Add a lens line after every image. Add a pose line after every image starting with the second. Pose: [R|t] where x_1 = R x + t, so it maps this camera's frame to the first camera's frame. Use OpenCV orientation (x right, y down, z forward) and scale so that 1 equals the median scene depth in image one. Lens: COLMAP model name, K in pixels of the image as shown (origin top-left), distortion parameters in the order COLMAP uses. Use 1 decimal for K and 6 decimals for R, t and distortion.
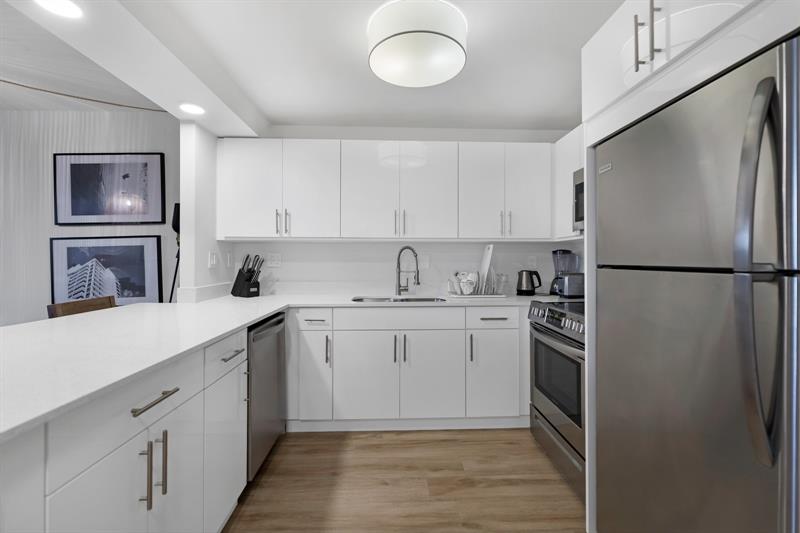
lens RADIAL K [[349.1, 0, 403.3], [0, 349.1, 259.8], [0, 0, 1]] dist [0.001398, 0.000351]
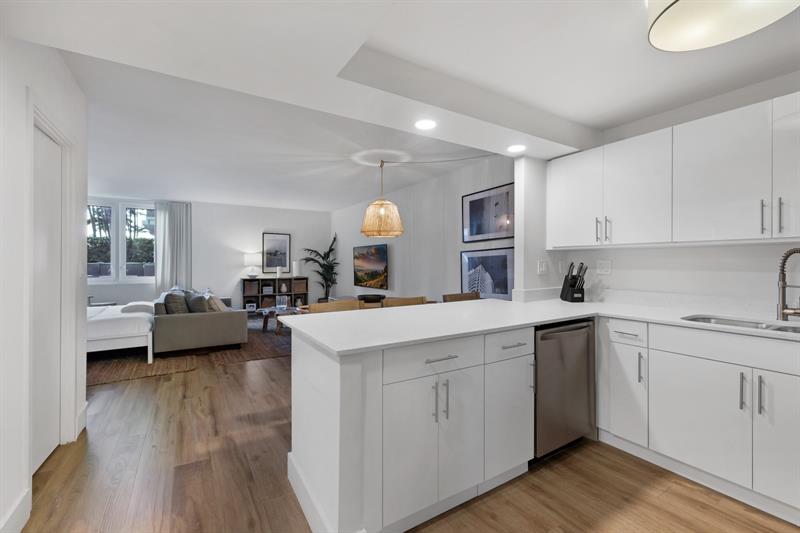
lens RADIAL K [[349.1, 0, 403.3], [0, 349.1, 259.8], [0, 0, 1]] dist [0.001398, 0.000351]
pose [[0.500689, -0.007900, -0.865591, 0.227009], [0.003734, 0.999969, -0.006967, -0.017380], [0.865619, 0.000256, 0.500703, 0.010315]]
